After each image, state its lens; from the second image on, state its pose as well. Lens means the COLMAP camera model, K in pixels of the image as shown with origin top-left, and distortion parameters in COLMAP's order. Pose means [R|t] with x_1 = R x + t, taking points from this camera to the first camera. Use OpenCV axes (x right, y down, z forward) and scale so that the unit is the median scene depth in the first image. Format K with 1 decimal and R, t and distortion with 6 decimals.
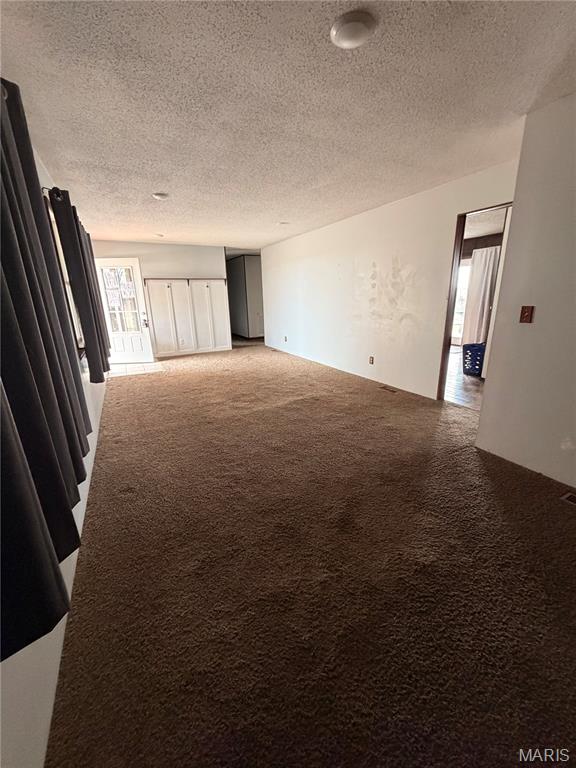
lens RADIAL K [[304.0, 0, 290.0], [0, 304.0, 382.9], [0, 0, 1]] dist [0.001569, 0.000630]
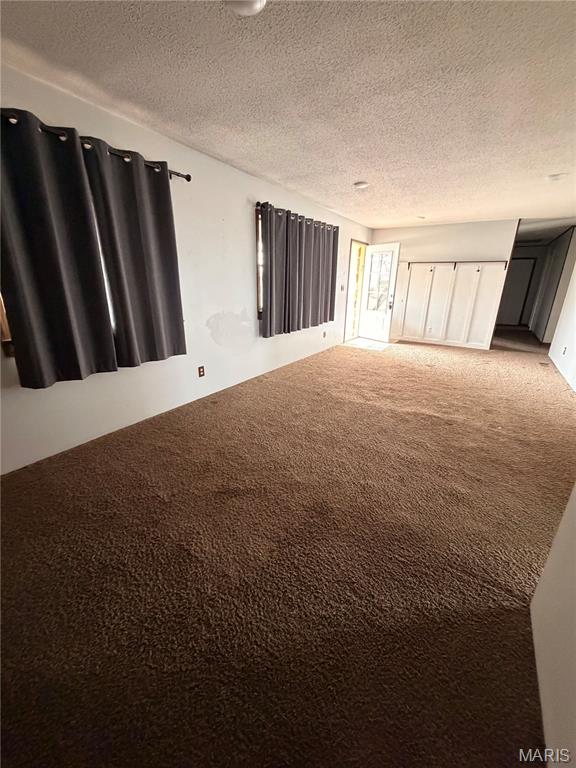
lens RADIAL K [[304.0, 0, 290.1], [0, 304.0, 383.8], [0, 0, 1]] dist [0.001569, 0.000630]
pose [[0.489130, 0.312236, -0.814408, 0.285623], [-0.272010, 0.941768, 0.197696, -0.048204], [0.828711, 0.124828, 0.545579, 0.150344]]
